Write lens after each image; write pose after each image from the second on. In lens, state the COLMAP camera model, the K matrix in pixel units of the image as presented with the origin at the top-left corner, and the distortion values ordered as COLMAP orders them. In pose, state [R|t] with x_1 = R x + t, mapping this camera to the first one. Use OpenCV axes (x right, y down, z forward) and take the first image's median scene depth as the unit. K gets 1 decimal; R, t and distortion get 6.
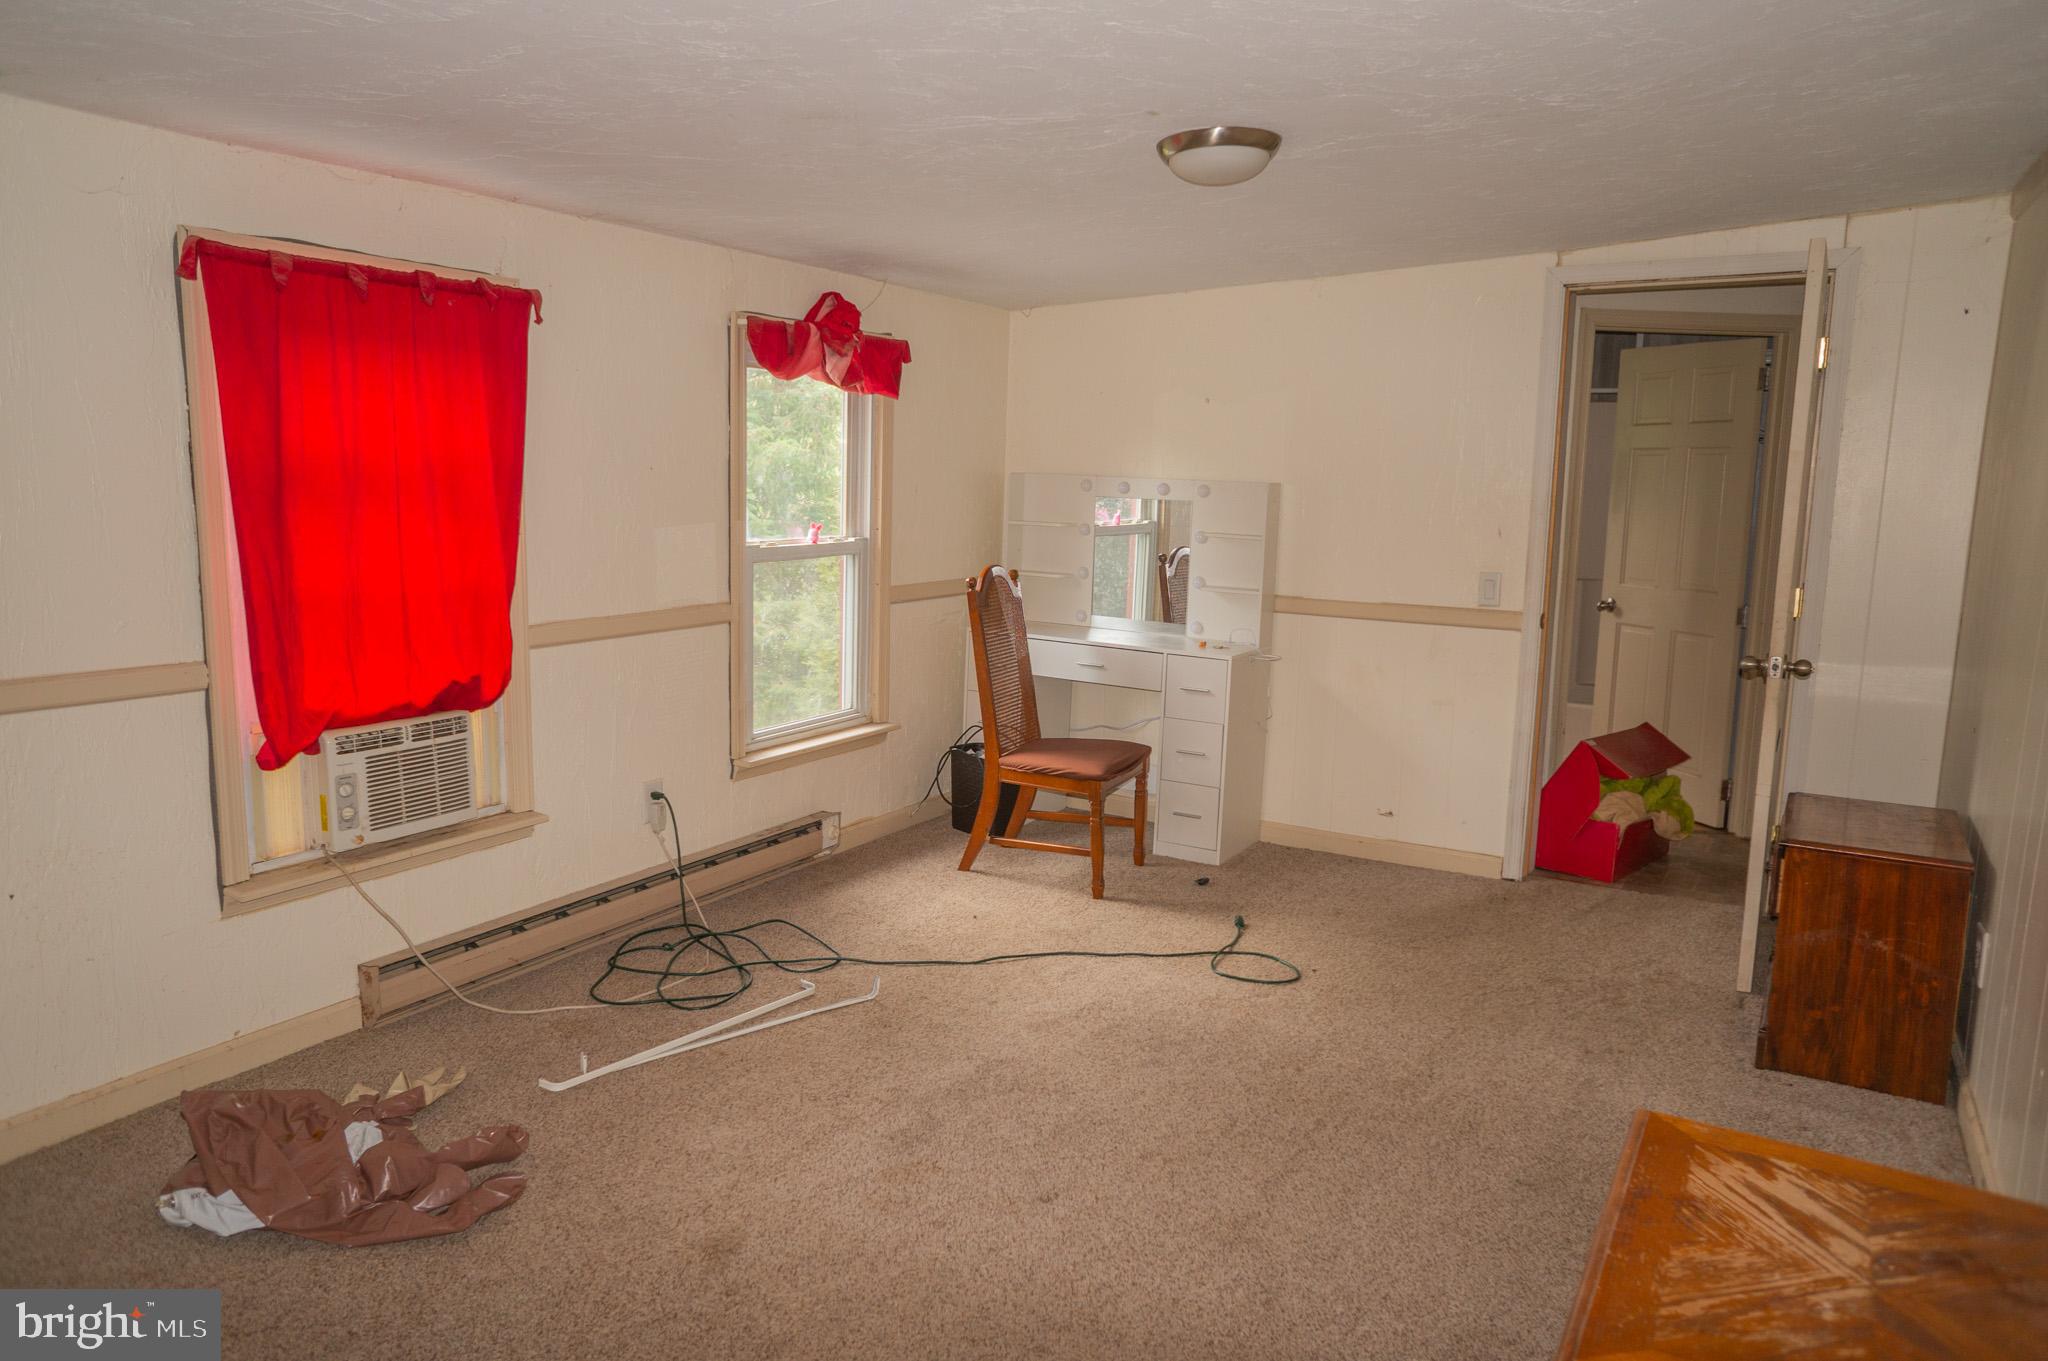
lens RADIAL K [[1389.0, 0, 1010.4], [0, 1389.0, 682.5], [0, 0, 1]] dist [-0.053989, 0.066289]
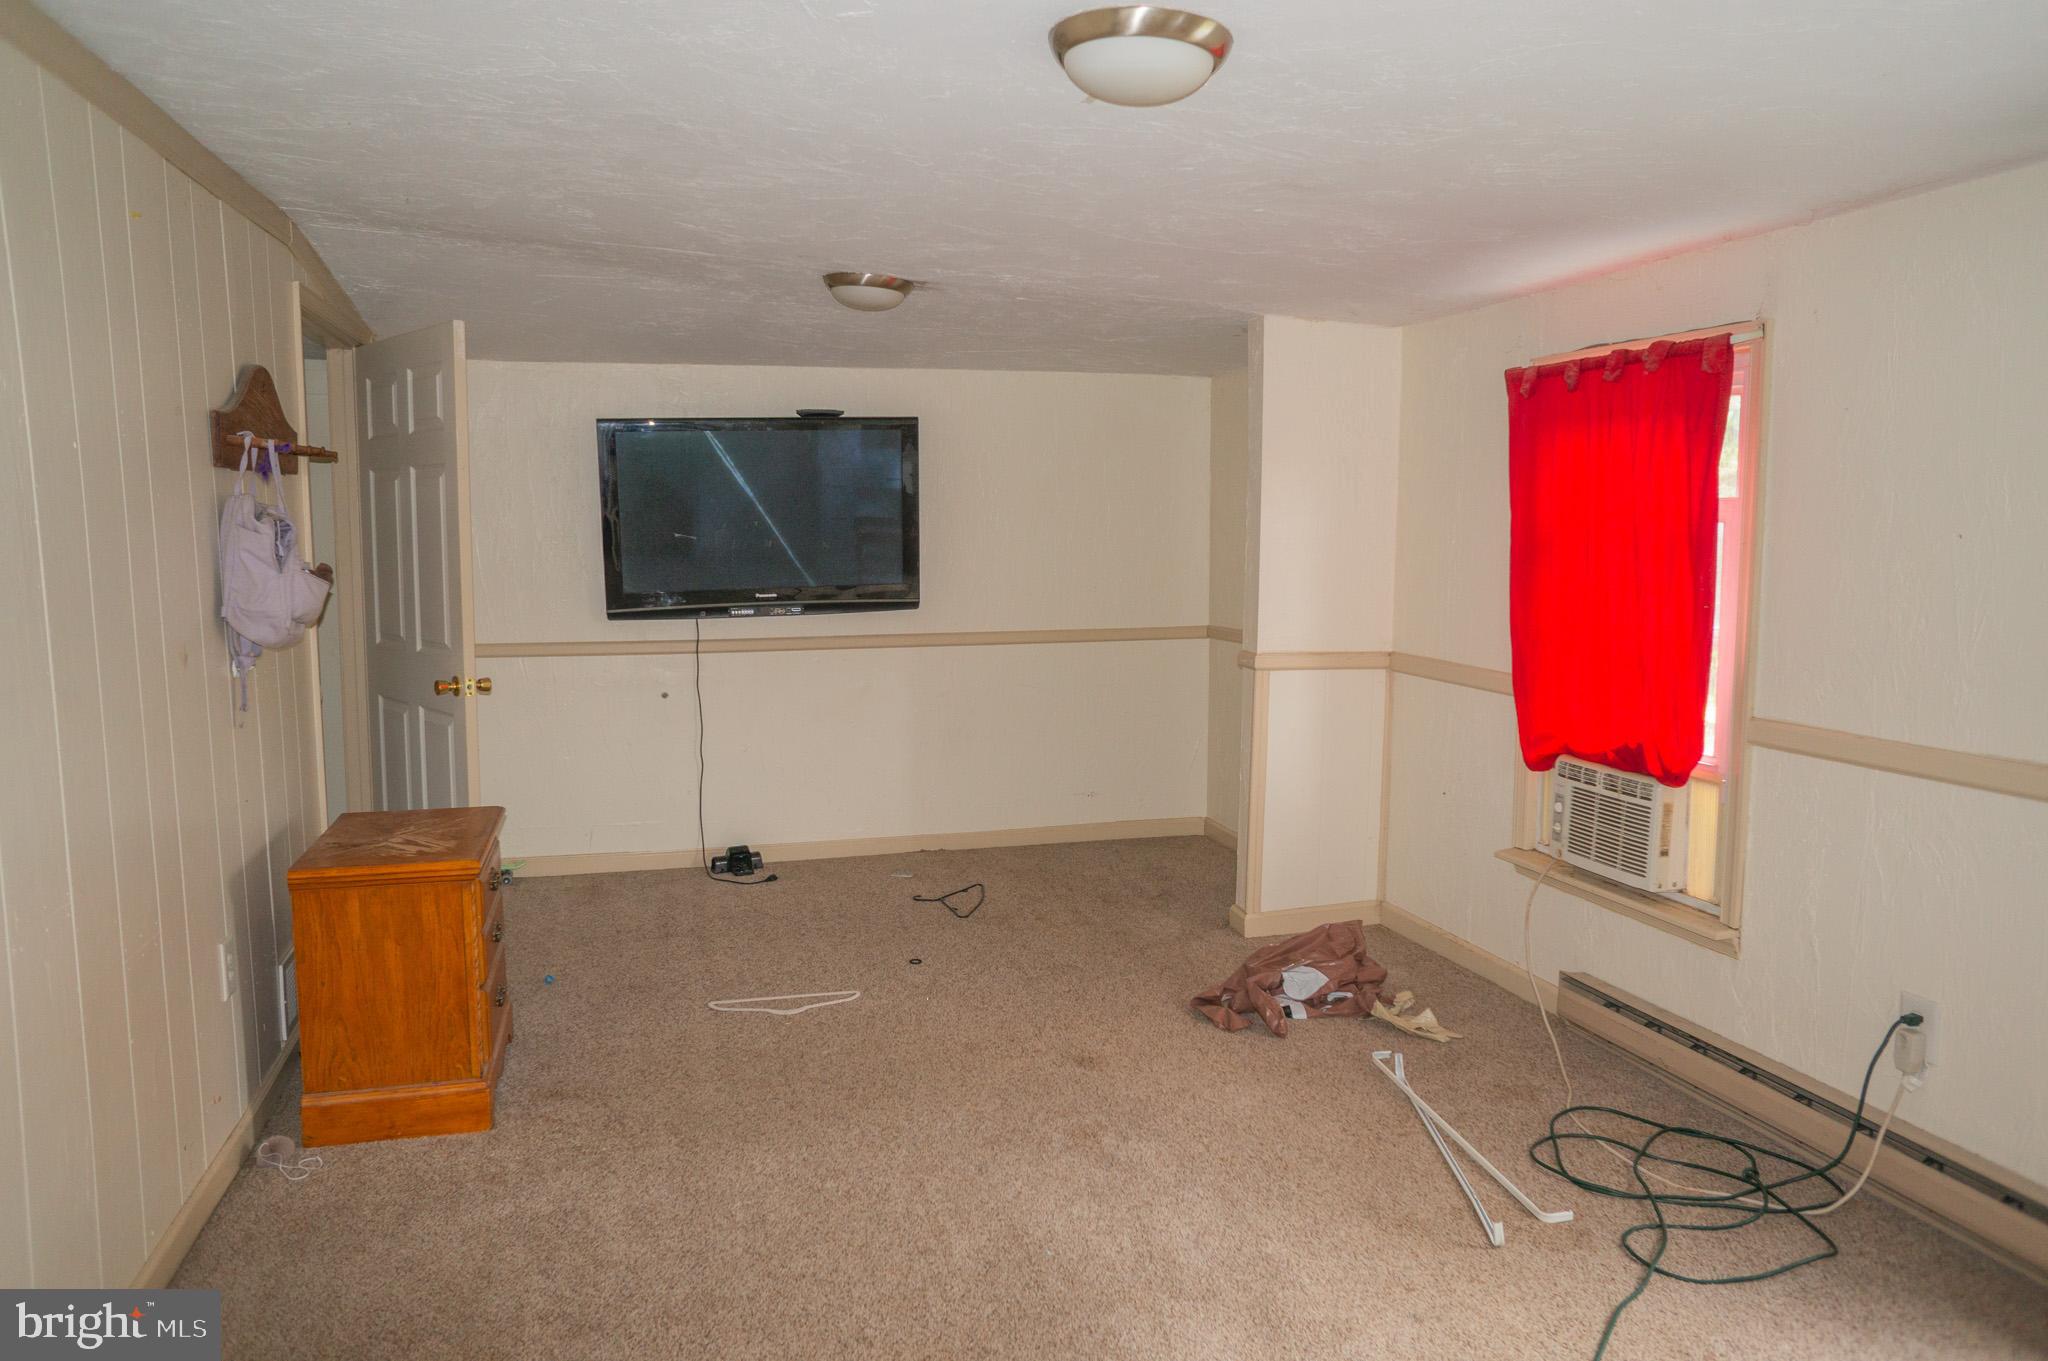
lens RADIAL K [[1389.0, 0, 1013.6], [0, 1389.0, 675.0], [0, 0, 1]] dist [-0.053989, 0.066289]
pose [[-0.695888, 0.061810, -0.715485, 0.638742], [-0.120676, 0.972058, 0.201346, -0.200909], [0.707939, 0.226456, -0.668985, 1.356736]]
